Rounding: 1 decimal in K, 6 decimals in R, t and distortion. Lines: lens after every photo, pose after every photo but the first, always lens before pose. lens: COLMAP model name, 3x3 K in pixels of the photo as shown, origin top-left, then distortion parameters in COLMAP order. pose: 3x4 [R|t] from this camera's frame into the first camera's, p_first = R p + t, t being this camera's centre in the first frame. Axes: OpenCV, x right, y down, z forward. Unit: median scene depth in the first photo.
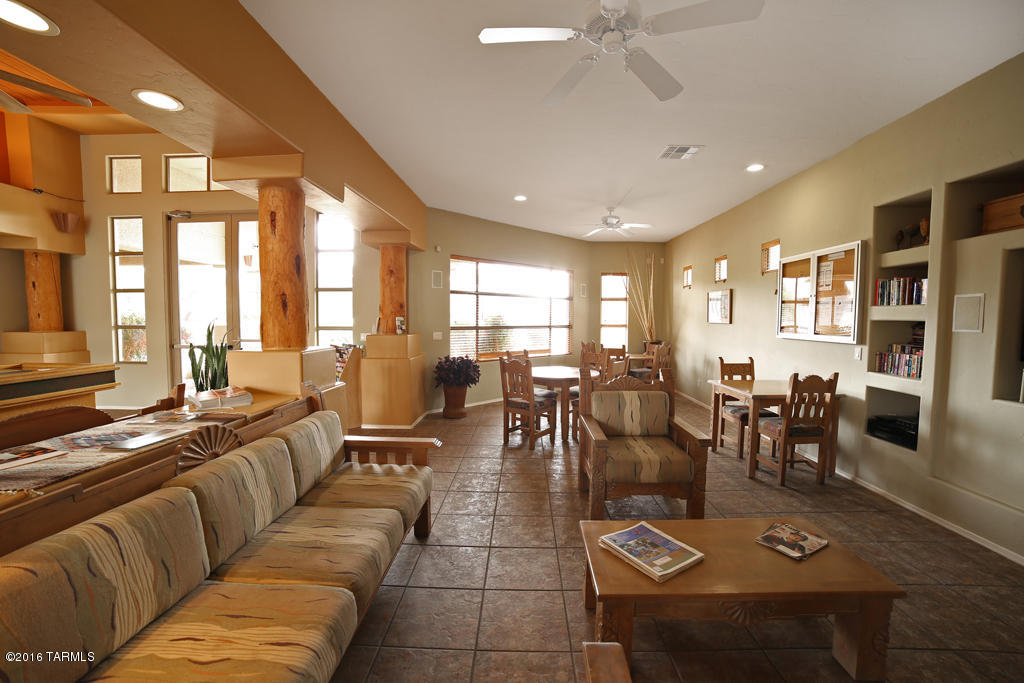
lens RADIAL K [[412.5, 0, 511.6], [0, 412.5, 335.8], [0, 0, 1]] dist [-0.002732, 0.000014]
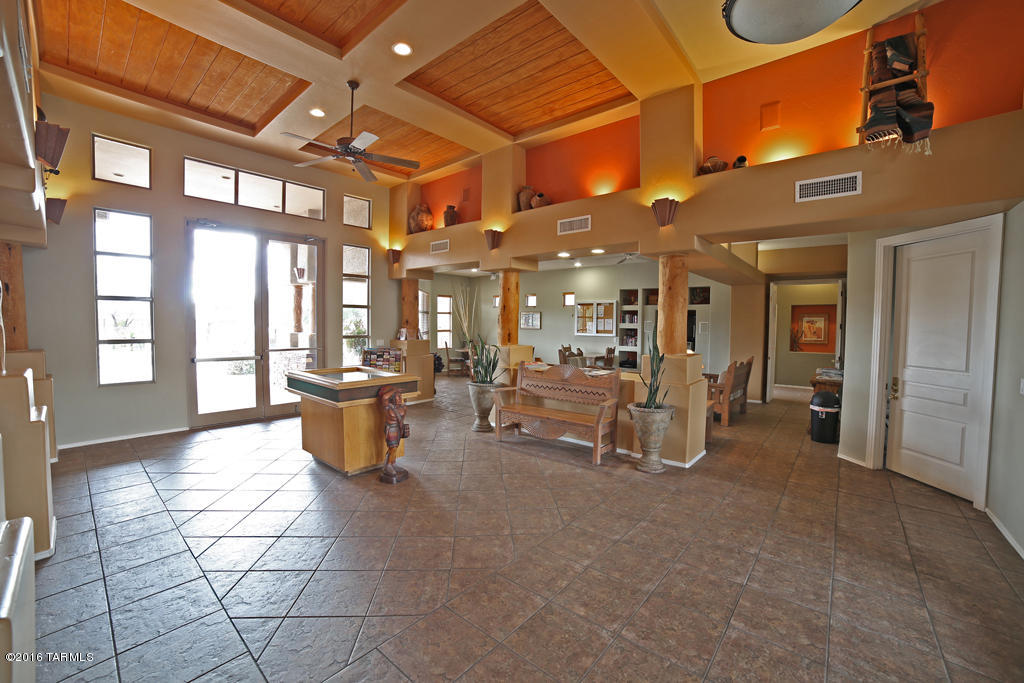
lens RADIAL K [[412.5, 0, 506.4], [0, 412.5, 341.5], [0, 0, 1]] dist [-0.002732, 0.000014]
pose [[0.641650, -0.034343, 0.766228, -1.855735], [0.030134, 0.999355, 0.019558, -0.024267], [-0.766405, 0.010540, 0.642271, -0.257856]]
